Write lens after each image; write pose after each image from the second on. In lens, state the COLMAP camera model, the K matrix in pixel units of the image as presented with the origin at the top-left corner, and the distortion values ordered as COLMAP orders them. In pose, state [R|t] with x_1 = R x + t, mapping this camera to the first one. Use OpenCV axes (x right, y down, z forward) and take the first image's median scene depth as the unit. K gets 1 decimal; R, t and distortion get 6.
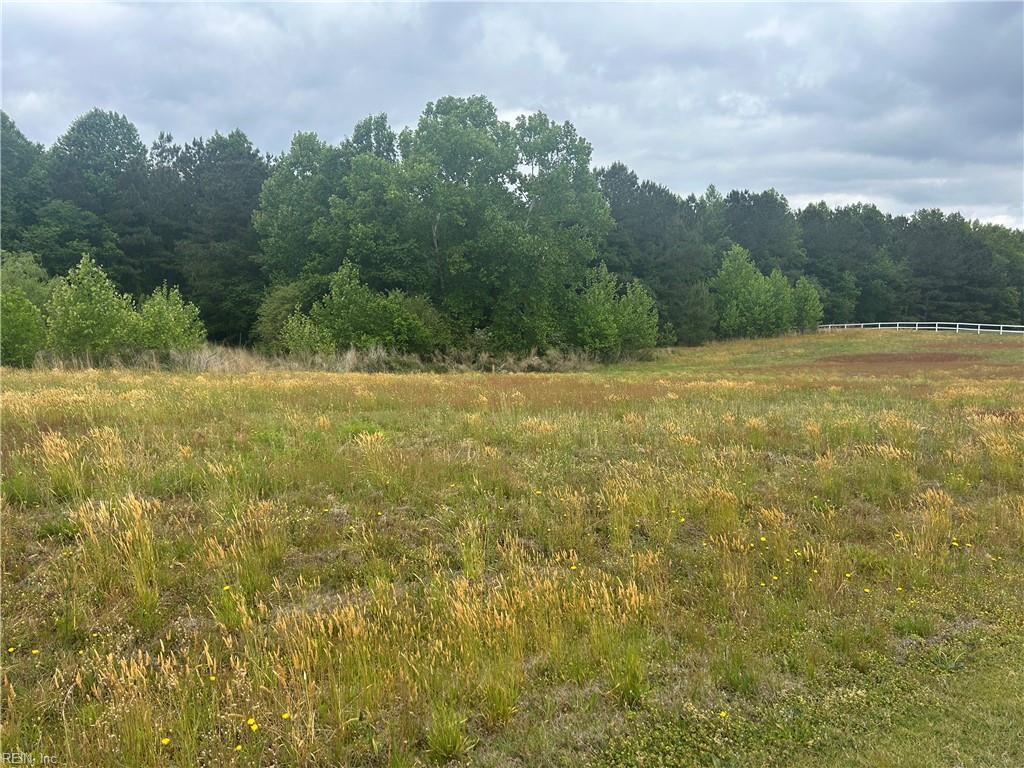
lens RADIAL K [[768.2, 0, 510.6], [0, 768.2, 394.8], [0, 0, 1]] dist [0.055695, -0.046566]
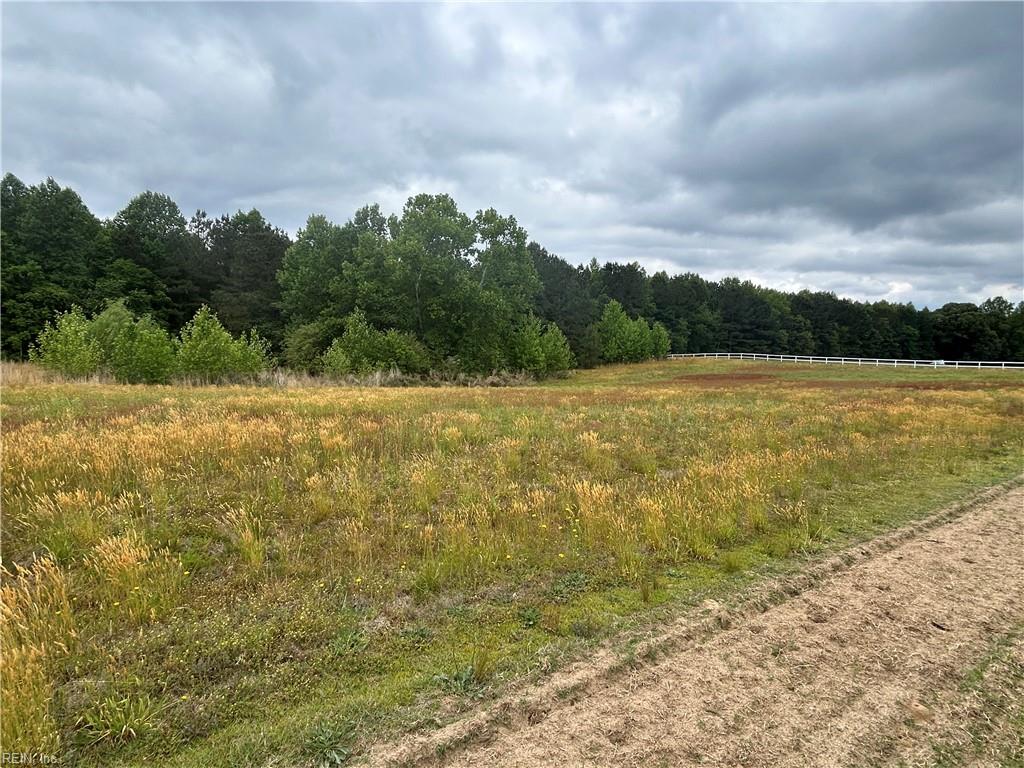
lens RADIAL K [[573.3, 0, 511.2], [0, 573.3, 383.5], [0, 0, 1]] dist [0.007495, -0.005429]
pose [[0.990526, -0.004189, 0.137265, -0.060160], [0.009409, 0.999256, -0.037404, 0.003304], [-0.137006, 0.038341, 0.989828, -0.046294]]
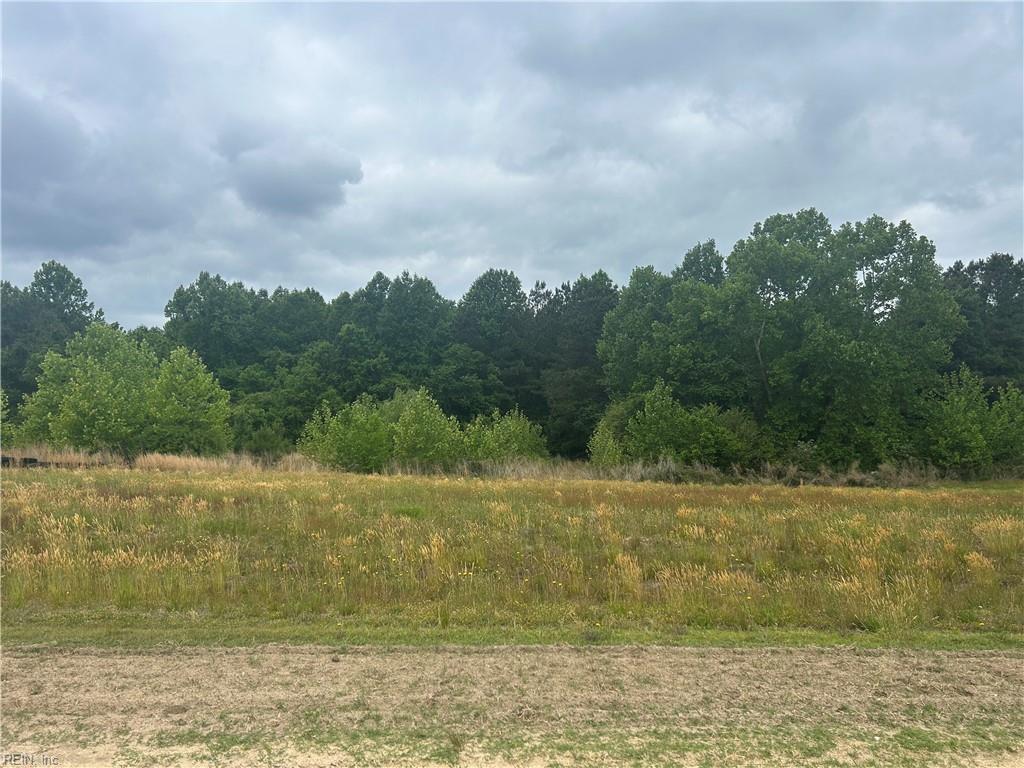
lens RADIAL K [[768.2, 0, 511.2], [0, 768.2, 393.3], [0, 0, 1]] dist [0.055695, -0.046566]
pose [[0.875783, -0.042476, -0.480832, 0.084345], [-0.032113, 0.988787, -0.145837, 0.005236], [0.481636, 0.143163, 0.864599, -0.010953]]
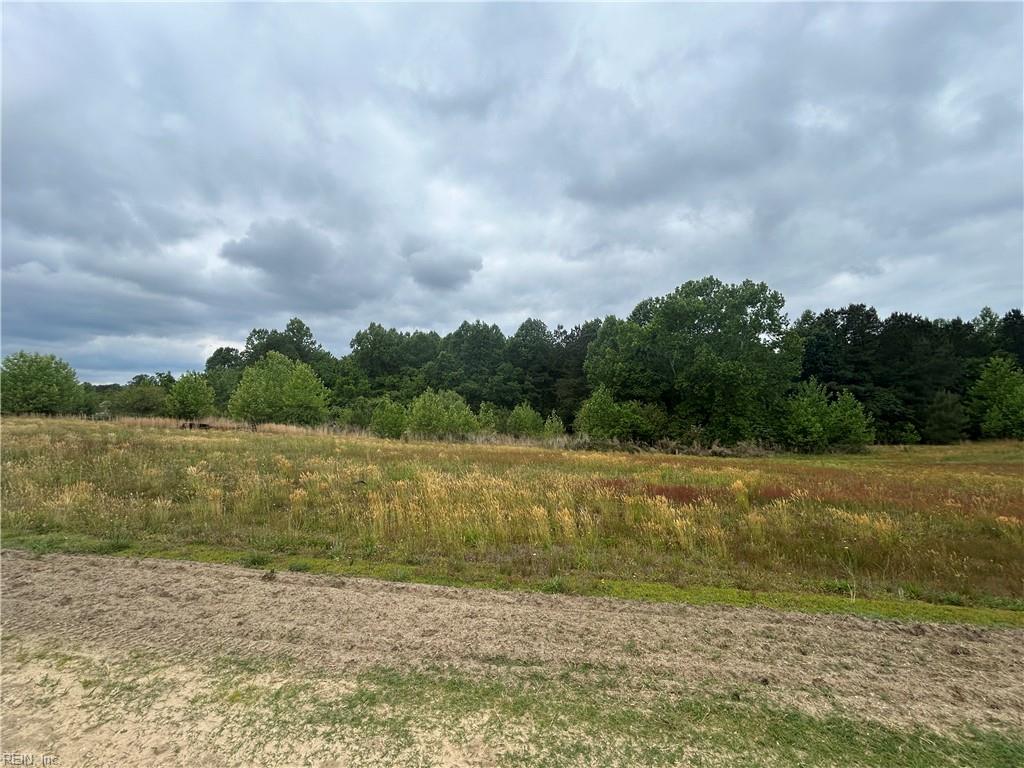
lens RADIAL K [[462.2, 0, 512.0], [0, 462.2, 382.9], [0, 0, 1]] dist [0.001816, 0.000512]
pose [[0.791170, -0.047295, -0.609765, 0.178195], [-0.065549, 0.984706, -0.161426, -0.000556], [0.608074, 0.167685, 0.775969, 0.066509]]
